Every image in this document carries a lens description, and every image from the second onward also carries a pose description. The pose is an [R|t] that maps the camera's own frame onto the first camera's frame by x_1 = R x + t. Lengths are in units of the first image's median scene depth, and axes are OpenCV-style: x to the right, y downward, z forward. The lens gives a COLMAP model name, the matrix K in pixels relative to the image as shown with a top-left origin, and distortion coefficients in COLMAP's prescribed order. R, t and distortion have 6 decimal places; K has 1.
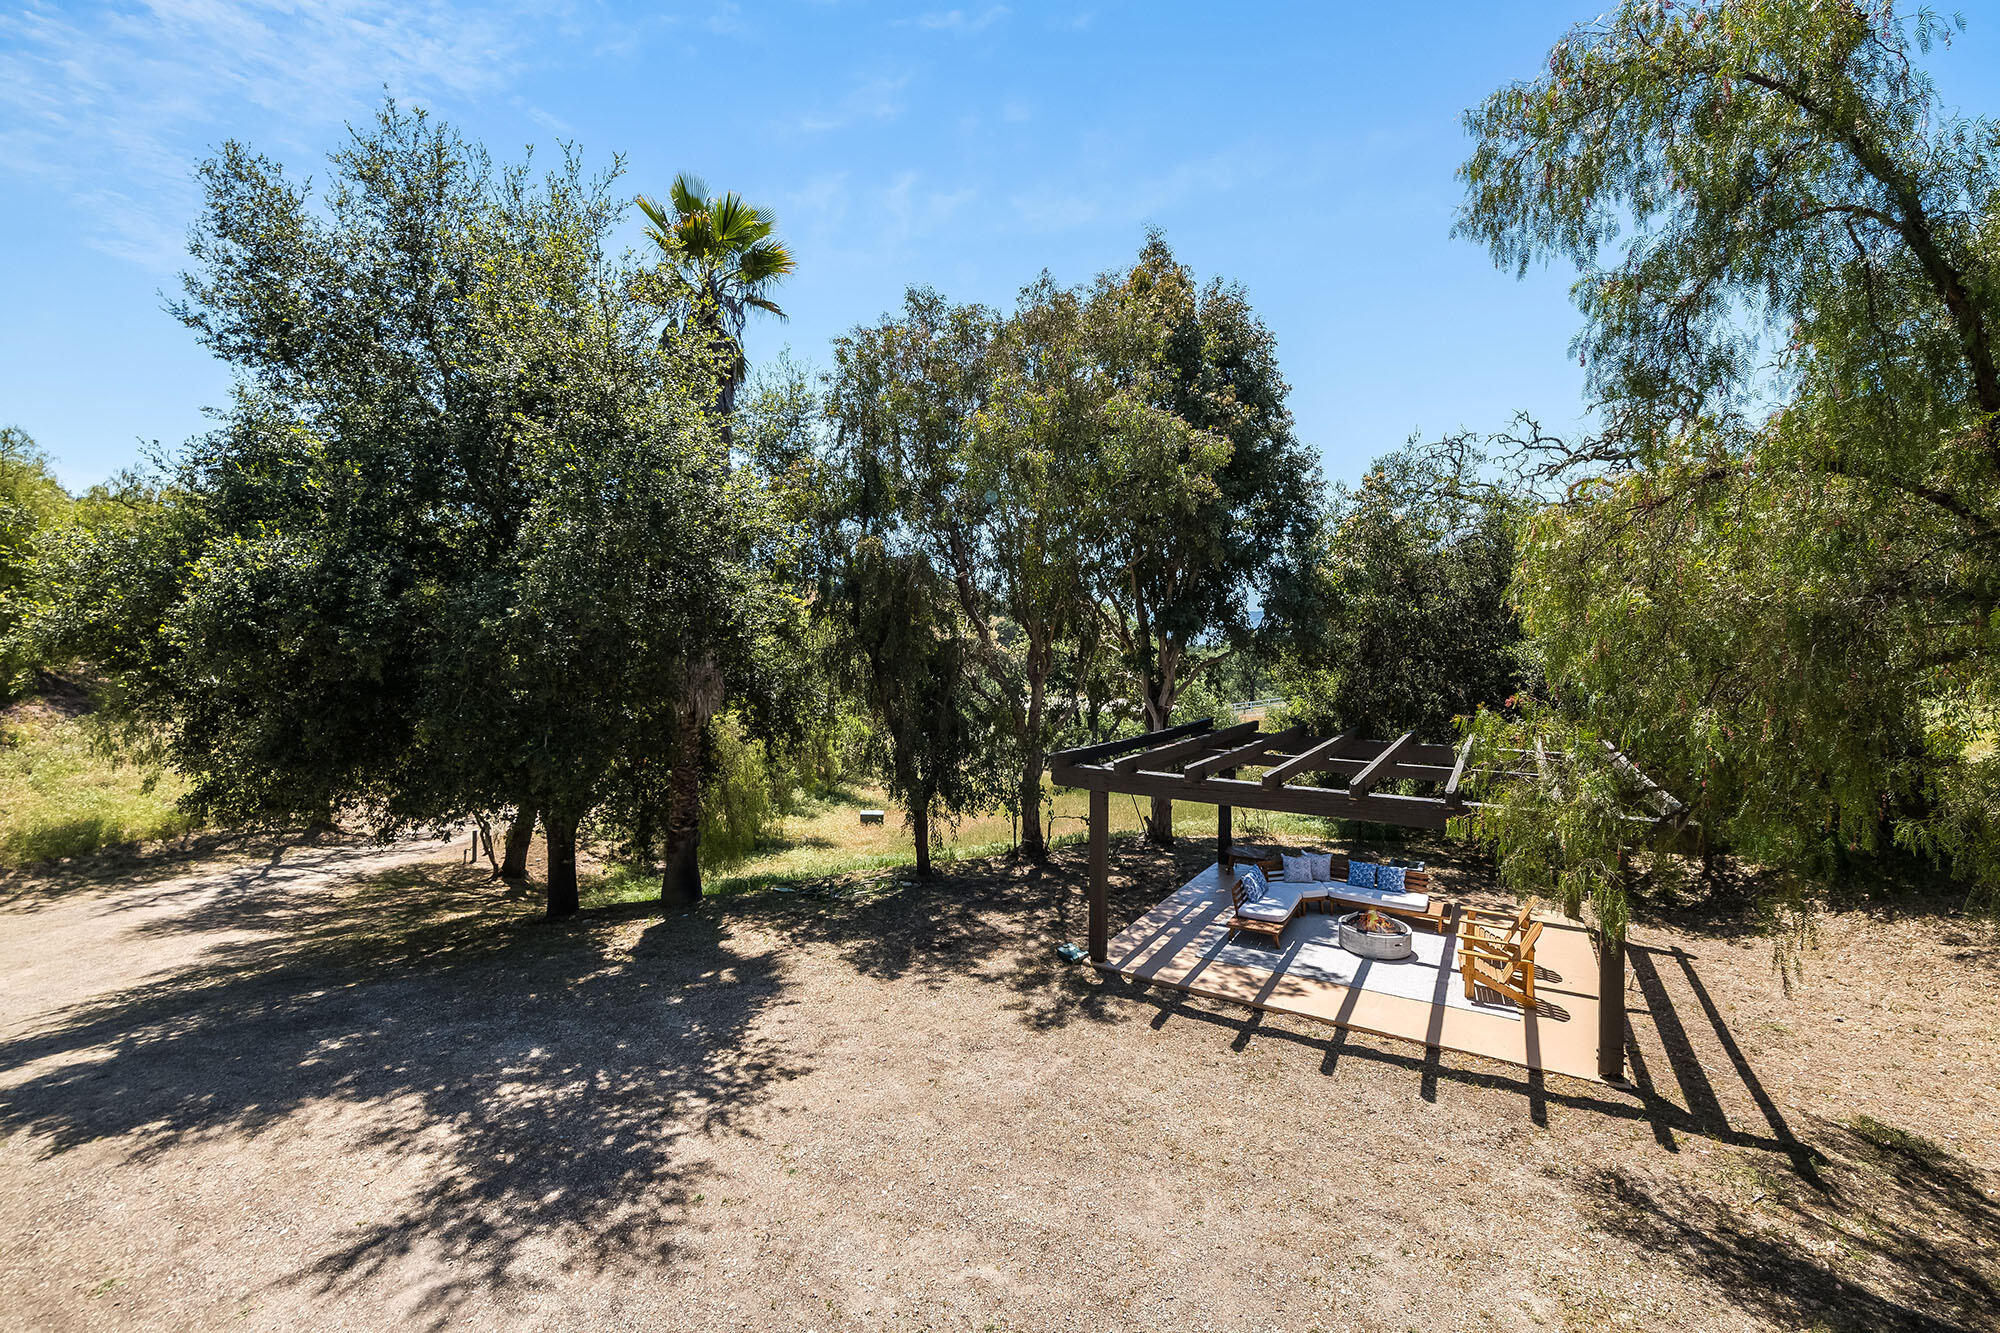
lens RADIAL K [[795.1, 0, 1024.4], [0, 795.1, 654.8], [0, 0, 1]] dist [-0.010964, -0.002070]
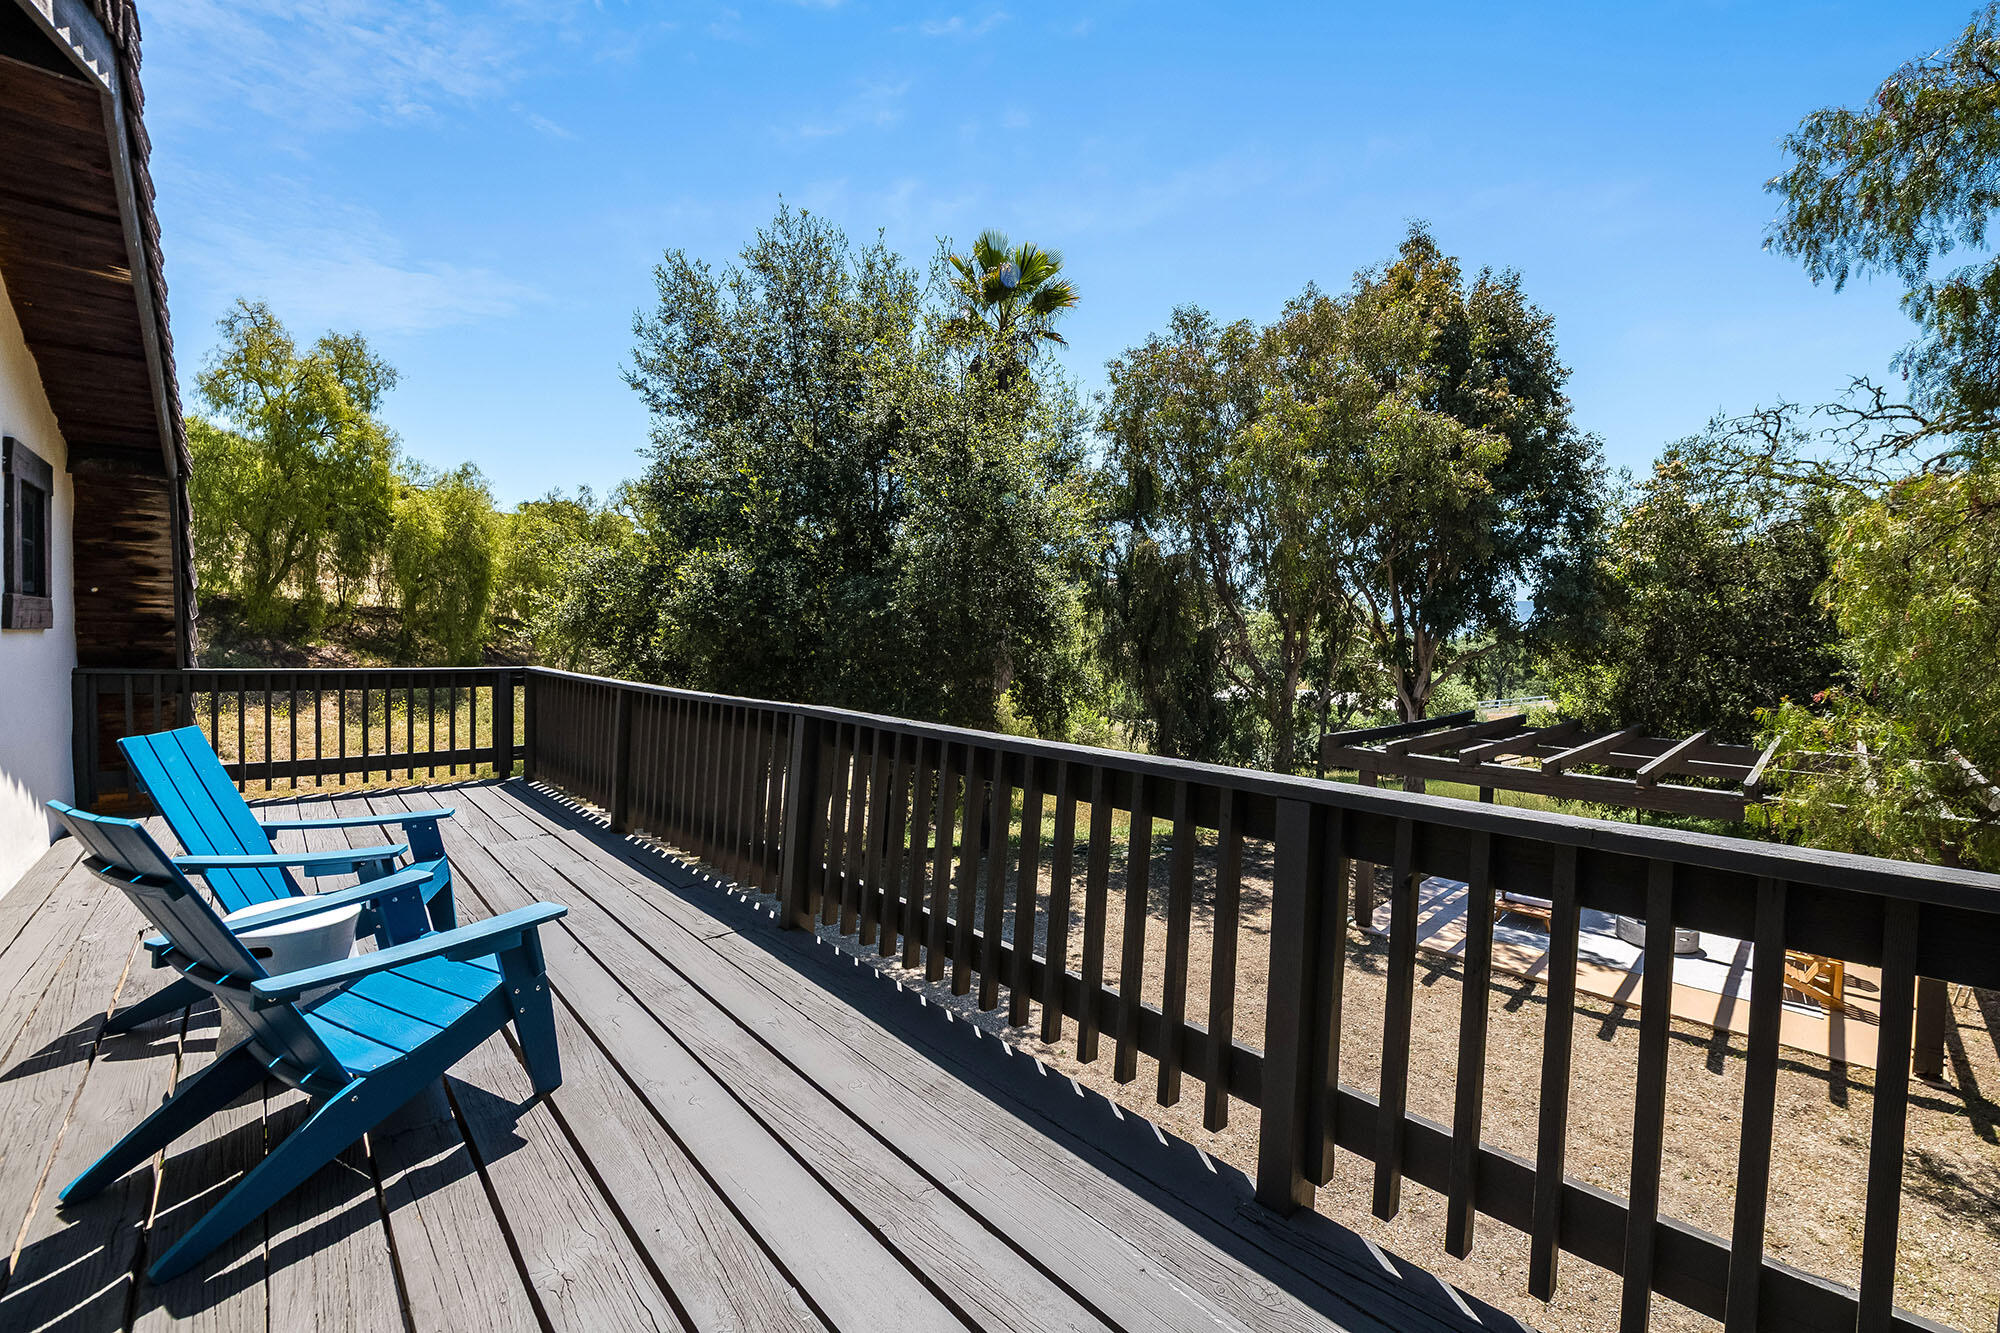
lens RADIAL K [[795.1, 0, 1025.4], [0, 795.1, 656.8], [0, 0, 1]] dist [-0.010964, -0.002070]
pose [[0.966675, 0.018519, -0.255335, -0.072596], [-0.014451, 0.999737, 0.017801, 0.002038], [0.255598, -0.013518, 0.966689, -0.143940]]
